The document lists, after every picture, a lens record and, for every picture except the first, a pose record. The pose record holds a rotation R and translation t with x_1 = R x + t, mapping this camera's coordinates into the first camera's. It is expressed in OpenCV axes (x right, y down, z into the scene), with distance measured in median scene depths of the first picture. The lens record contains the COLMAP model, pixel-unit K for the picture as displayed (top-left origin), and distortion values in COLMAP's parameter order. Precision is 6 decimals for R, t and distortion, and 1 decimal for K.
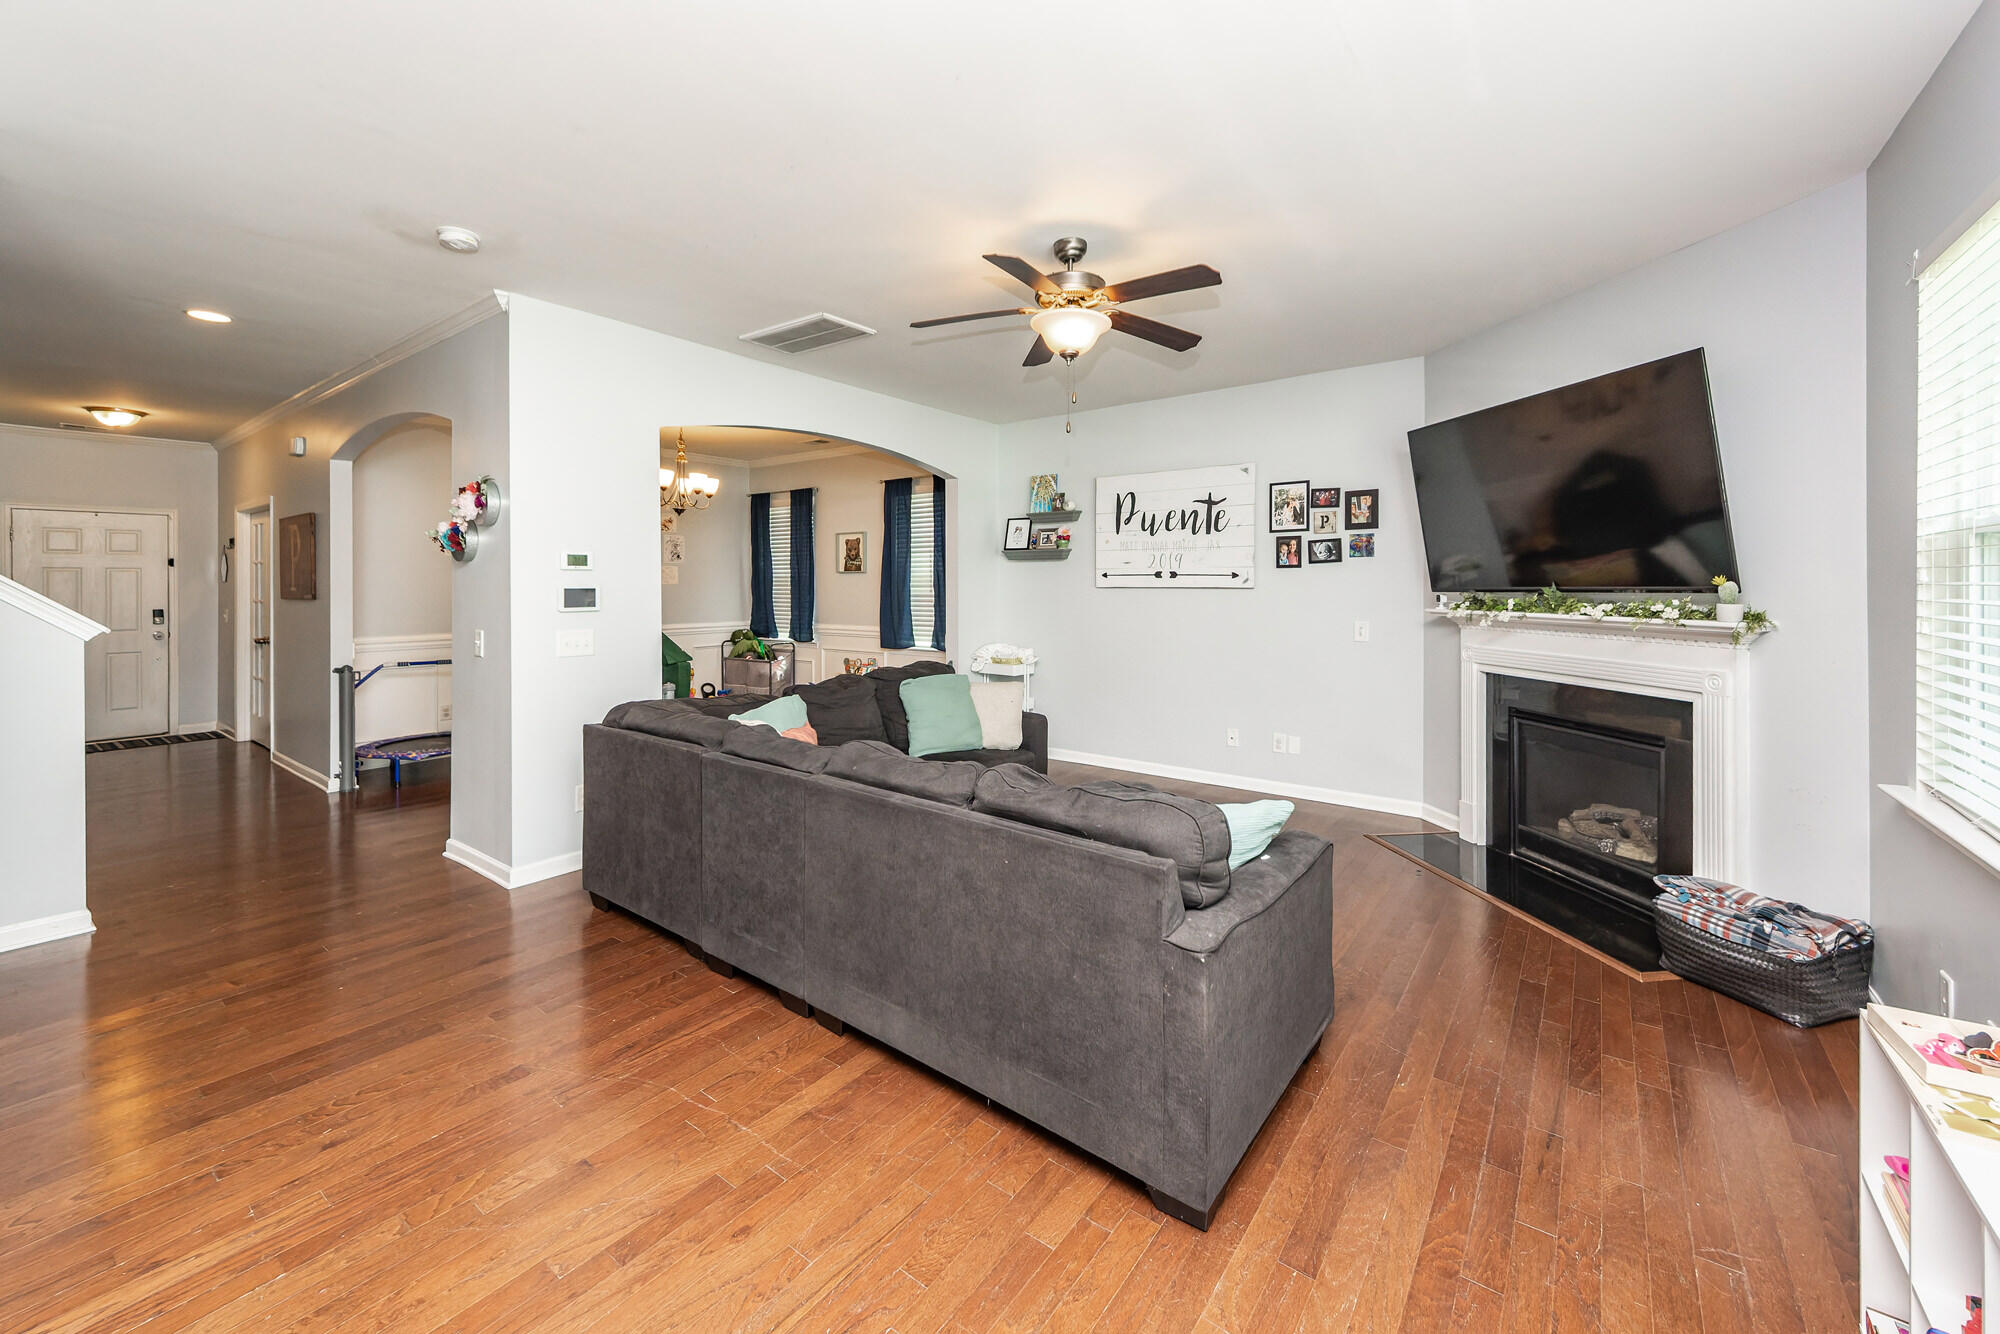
lens RADIAL K [[785.7, 0, 1001.4], [0, 785.7, 596.7], [0, 0, 1]] dist [0.014916, -0.003473]
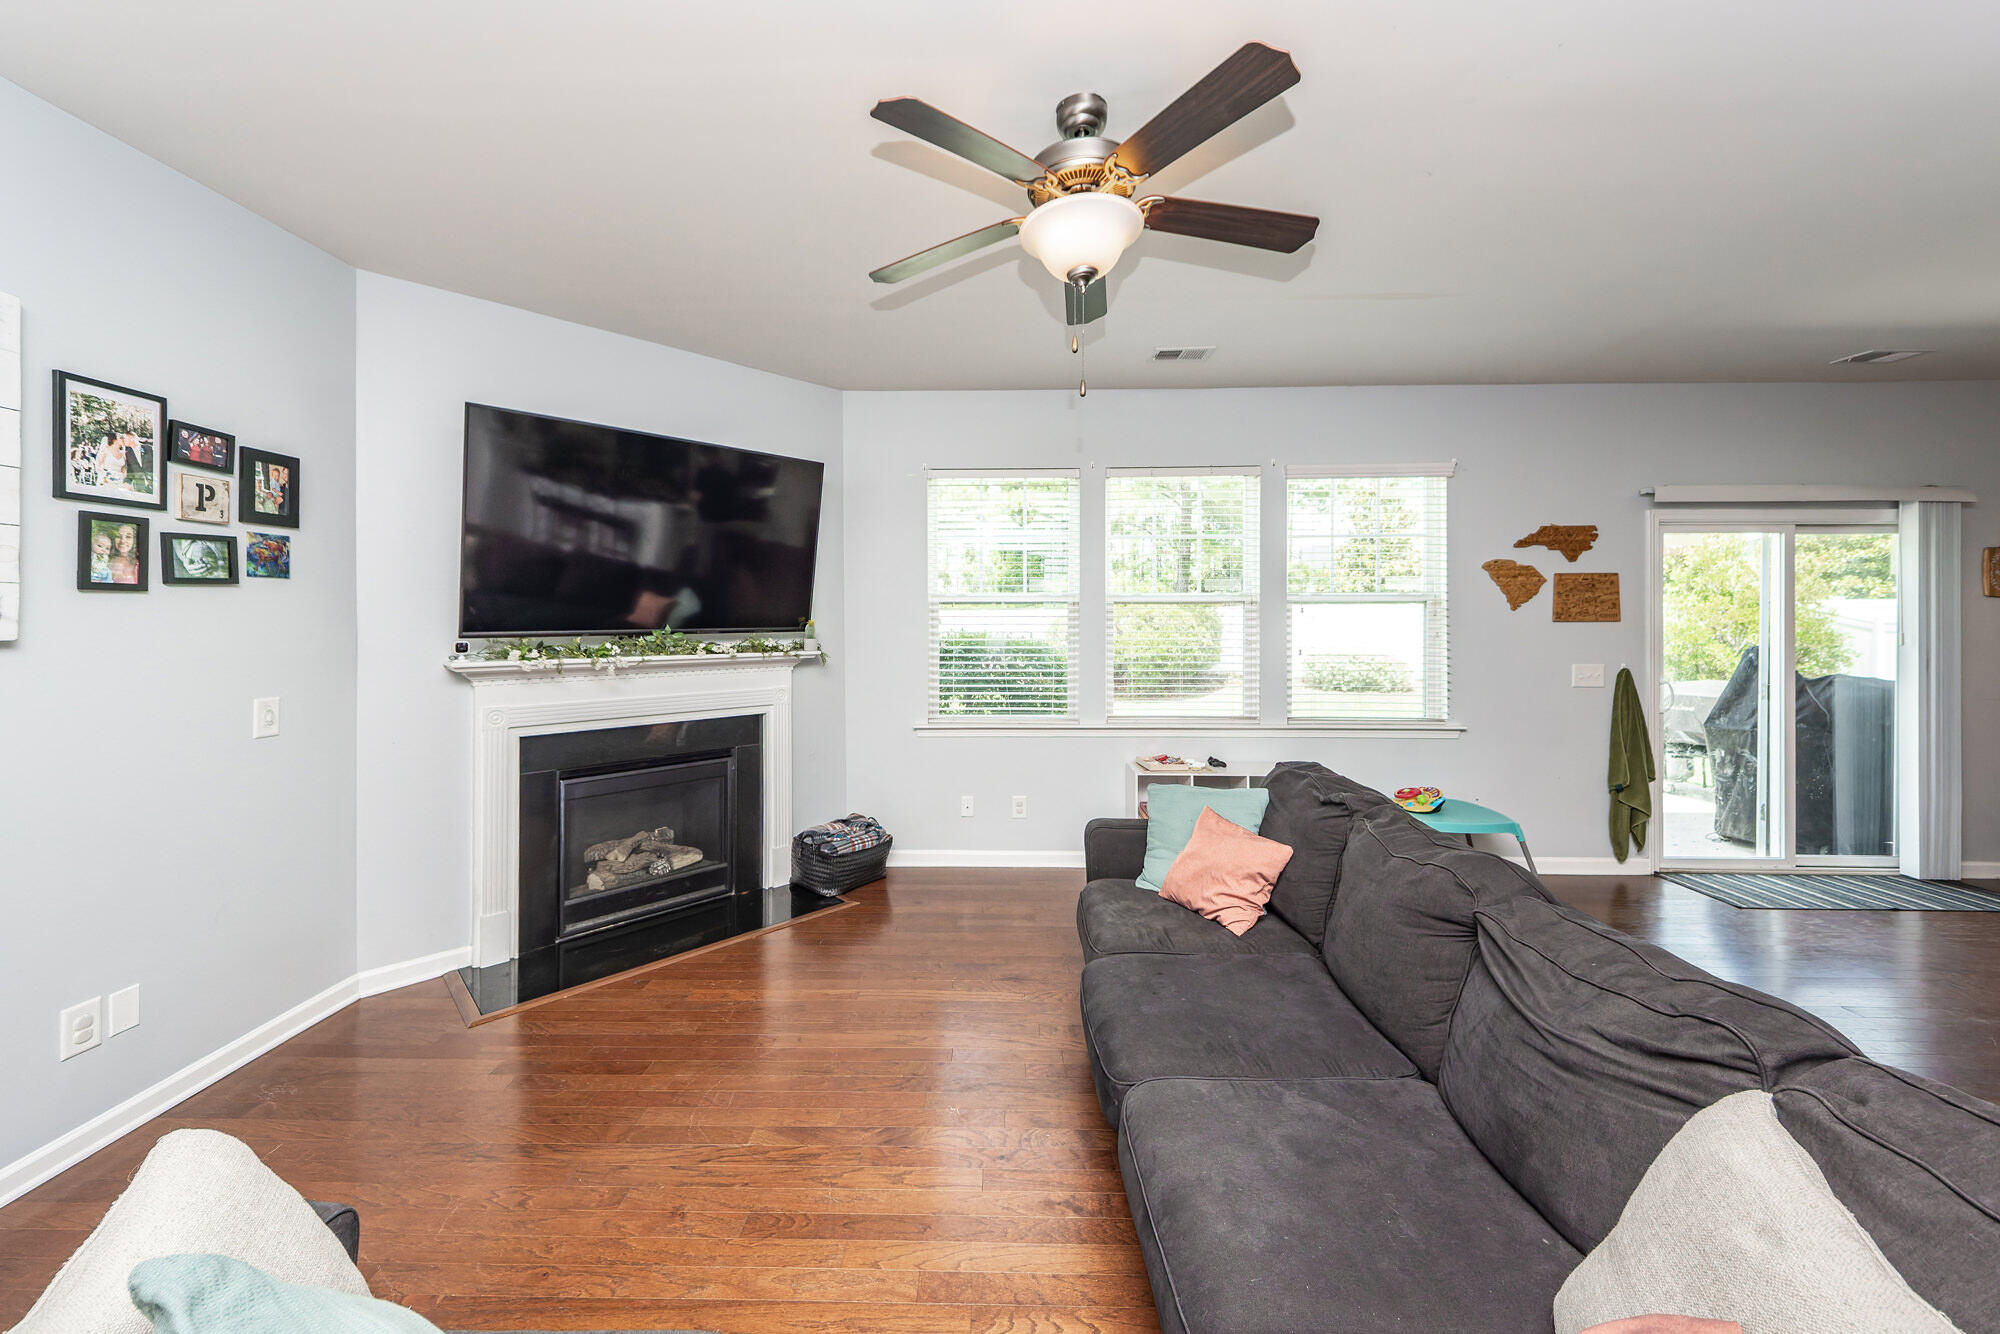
lens RADIAL K [[748.5, 0, 985.9], [0, 748.5, 618.4], [0, 0, 1]] dist [0.020174, -0.001512]
pose [[-0.577538, 0.000752, 0.816363, -0.239905], [0.010591, 0.999922, 0.006571, -0.020300], [-0.816295, 0.012441, -0.577501, 0.883972]]
